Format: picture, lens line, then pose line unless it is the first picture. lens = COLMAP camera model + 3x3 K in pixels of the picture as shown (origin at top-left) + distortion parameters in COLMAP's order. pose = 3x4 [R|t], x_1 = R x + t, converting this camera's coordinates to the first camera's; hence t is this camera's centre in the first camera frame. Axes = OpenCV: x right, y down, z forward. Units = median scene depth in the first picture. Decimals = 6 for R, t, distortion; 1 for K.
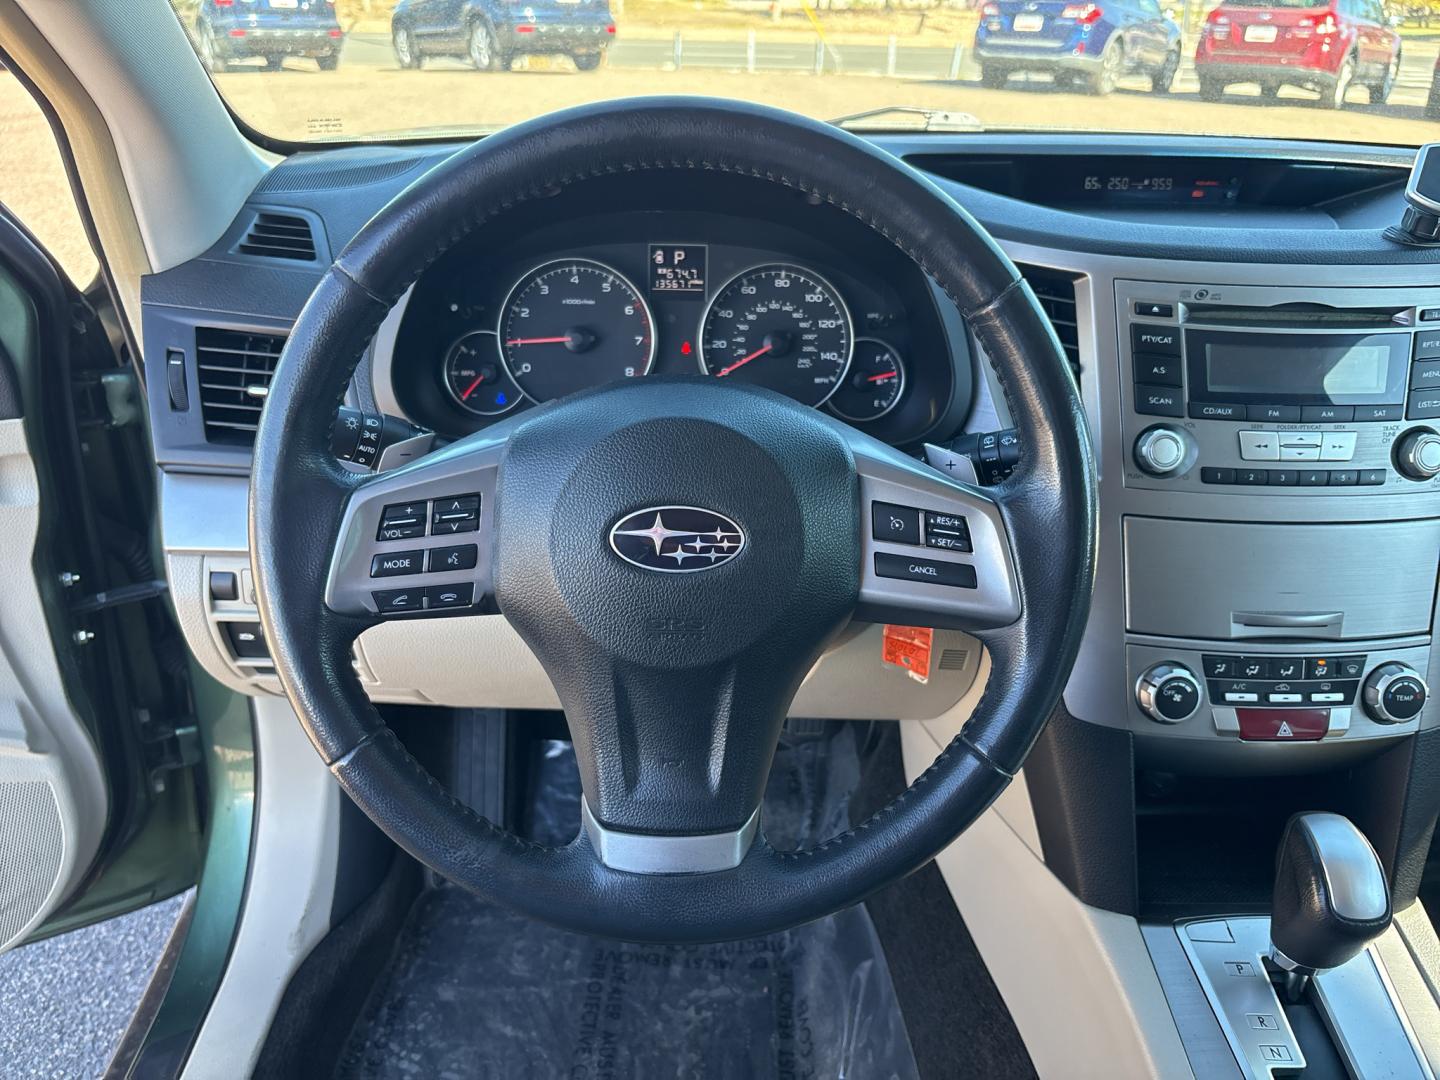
lens RADIAL K [[1094.2, 0, 717.0], [0, 1094.2, 543.3], [0, 0, 1]] dist [0.047978, -0.054724]
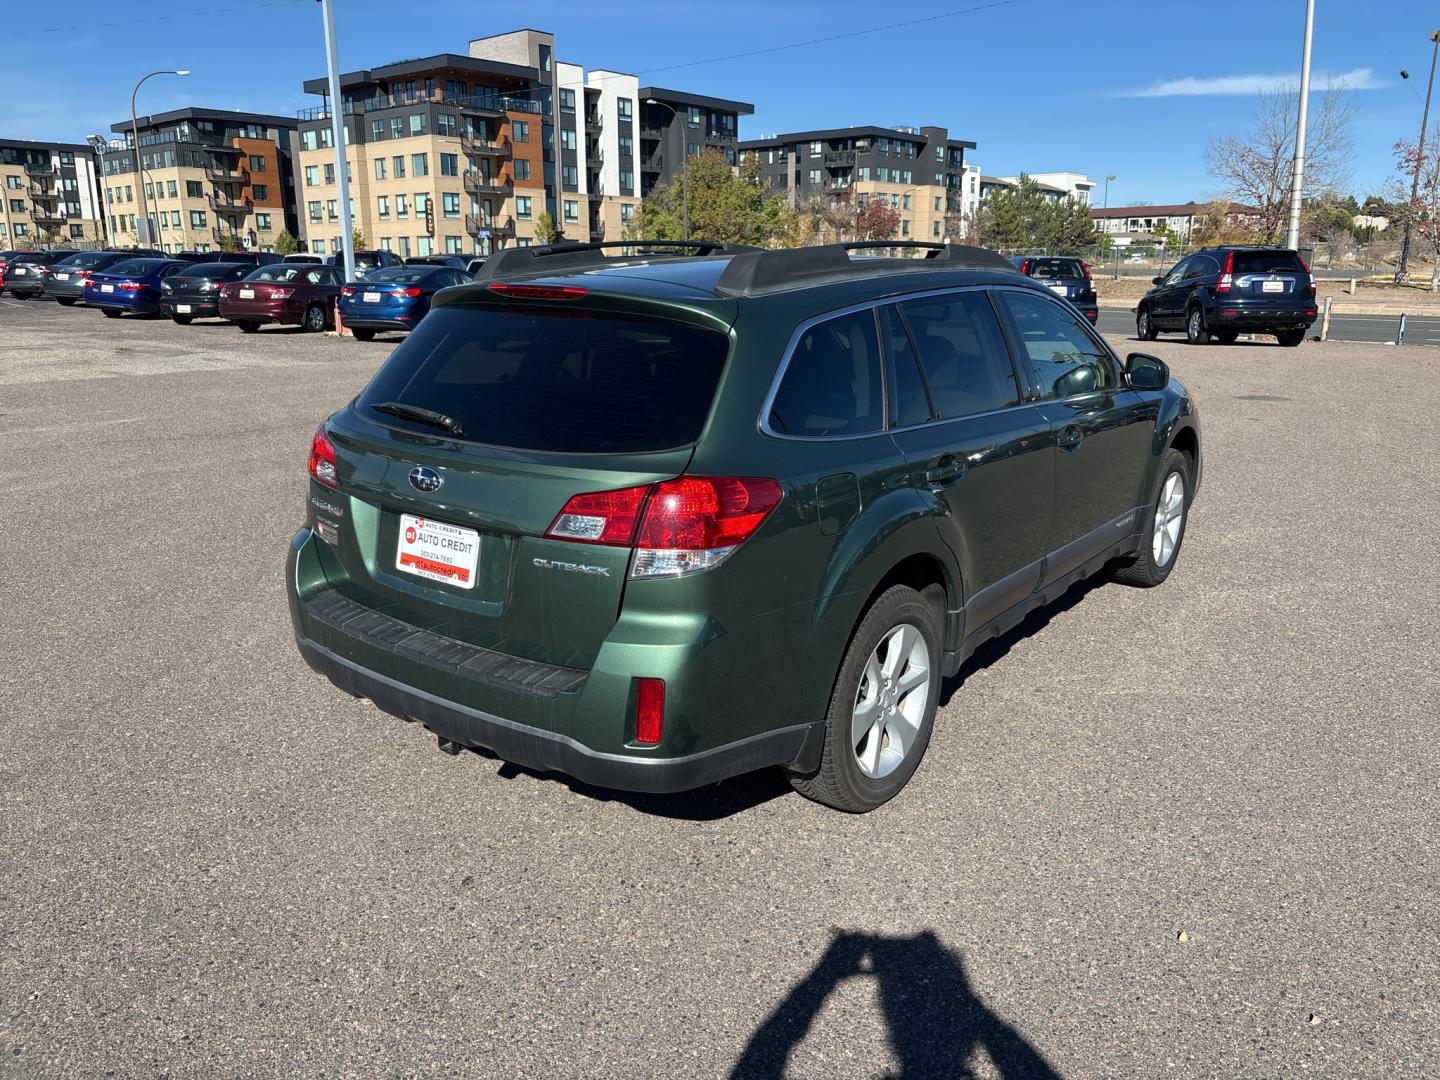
lens RADIAL K [[1094.2, 0, 733.0], [0, 1094.2, 542.4], [0, 0, 1]] dist [0.047978, -0.054724]
pose [[0.780701, 0.139959, -0.609030, 0.178931], [-0.269181, 0.954861, -0.125623, 0.099126], [0.563957, 0.262014, 0.783136, -0.243362]]
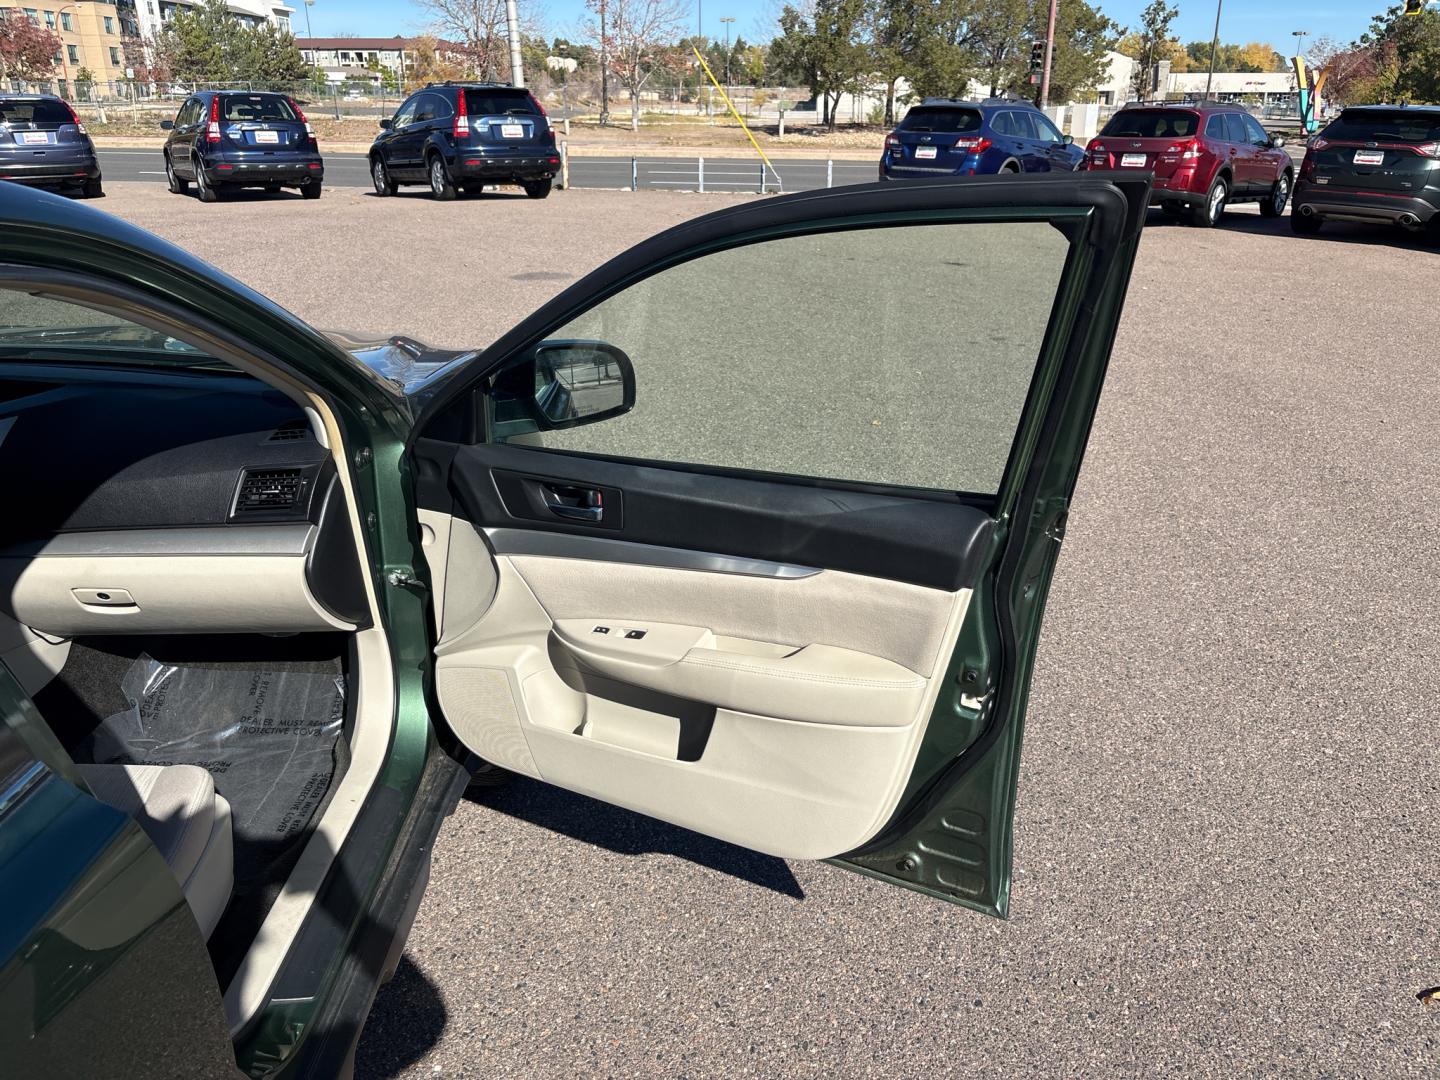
lens RADIAL K [[1094.2, 0, 721.0], [0, 1094.2, 538.4], [0, 0, 1]] dist [0.047978, -0.054724]
pose [[0.999297, 0.002798, -0.037373, 0.110977], [-0.006011, 0.996266, -0.086131, 0.010113], [0.036992, 0.086295, 0.995583, -0.068644]]
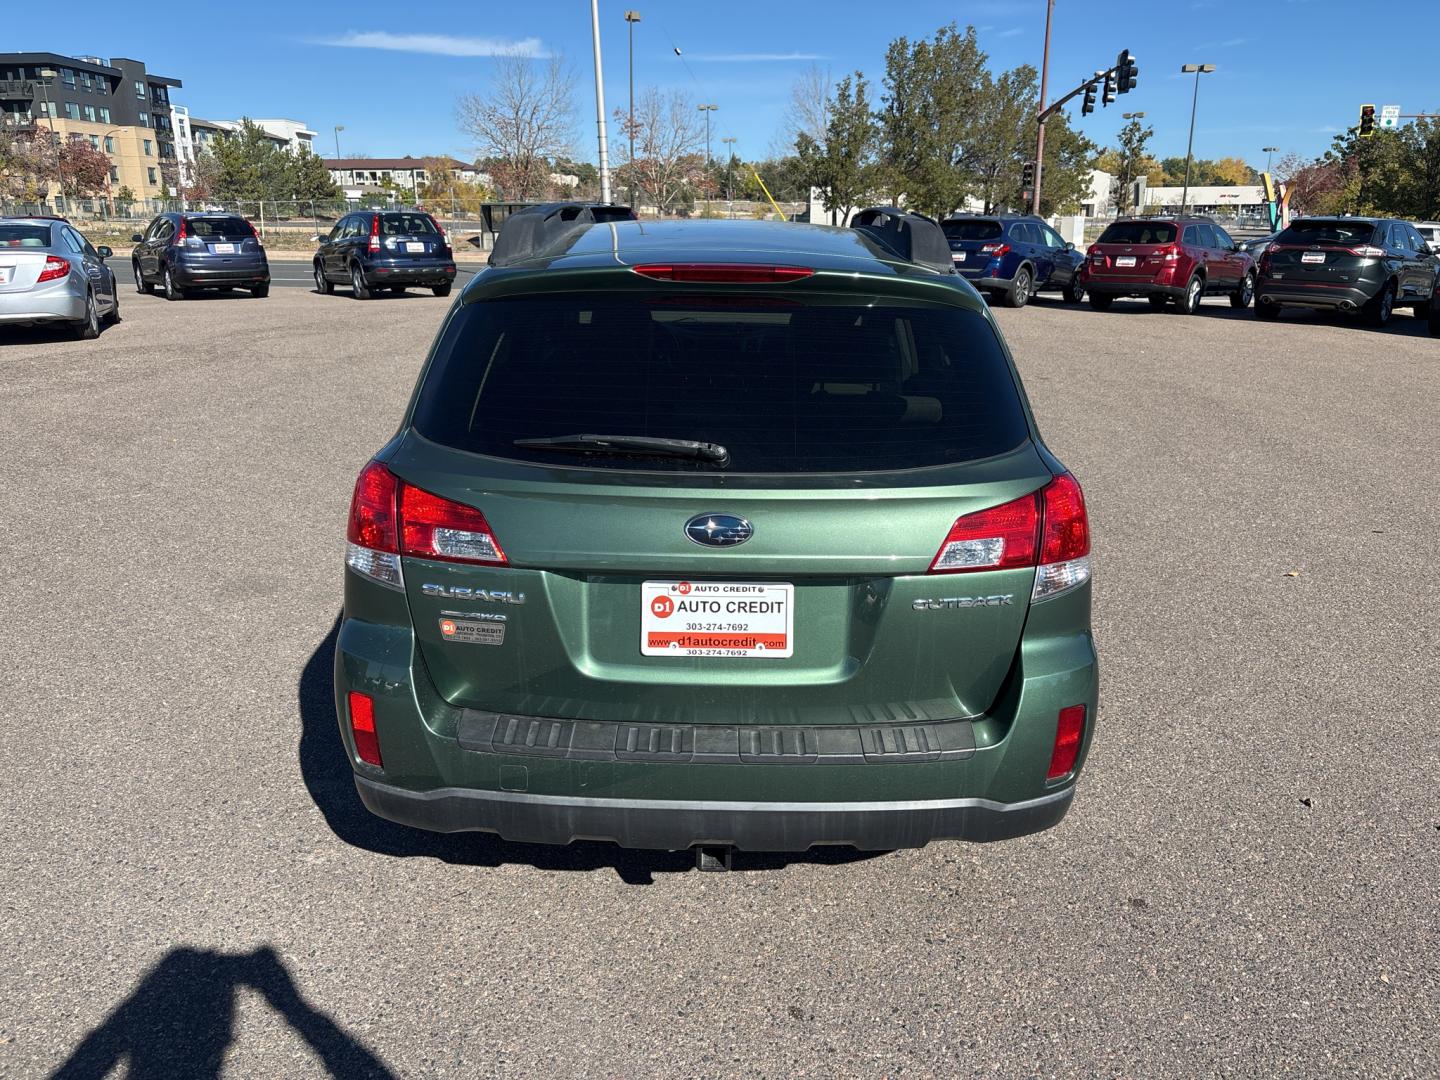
lens RADIAL K [[1094.2, 0, 719.0], [0, 1094.2, 543.0], [0, 0, 1]] dist [0.047978, -0.054724]
pose [[0.999404, -0.006019, -0.033981, 0.030264], [0.000050, 0.984925, -0.172985, 0.105510], [0.034509, 0.172880, 0.984338, -0.267626]]
